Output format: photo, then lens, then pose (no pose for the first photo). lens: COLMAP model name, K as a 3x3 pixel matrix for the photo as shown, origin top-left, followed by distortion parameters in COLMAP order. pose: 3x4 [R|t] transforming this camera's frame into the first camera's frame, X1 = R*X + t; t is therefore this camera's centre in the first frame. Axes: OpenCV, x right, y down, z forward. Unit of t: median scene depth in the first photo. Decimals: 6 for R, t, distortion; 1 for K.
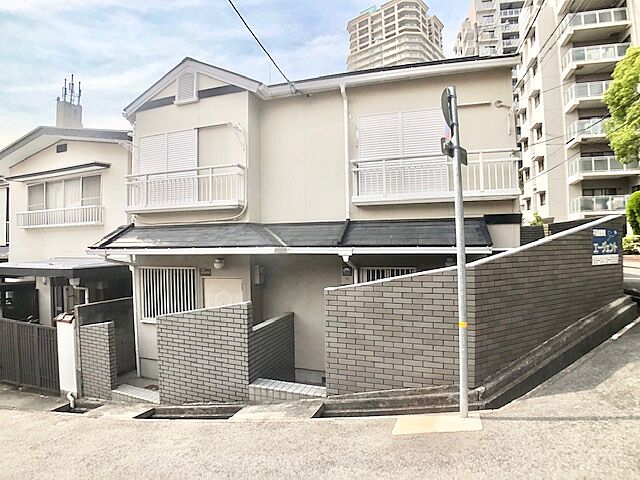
lens RADIAL K [[356.7, 0, 320.0], [0, 356.7, 240.0], [0, 0, 1]] dist [-0.109743, 0.023955]
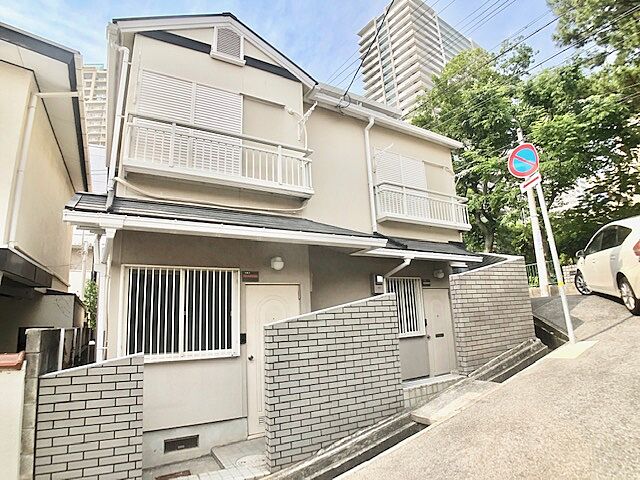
lens RADIAL K [[356.7, 0, 320.0], [0, 356.7, 240.0], [0, 0, 1]] dist [-0.109743, 0.023955]
pose [[0.663040, 0.142096, 0.734974, -0.806241], [0.032271, 0.975481, -0.217707, 0.188635], [-0.747888, 0.168066, 0.642197, 0.429694]]
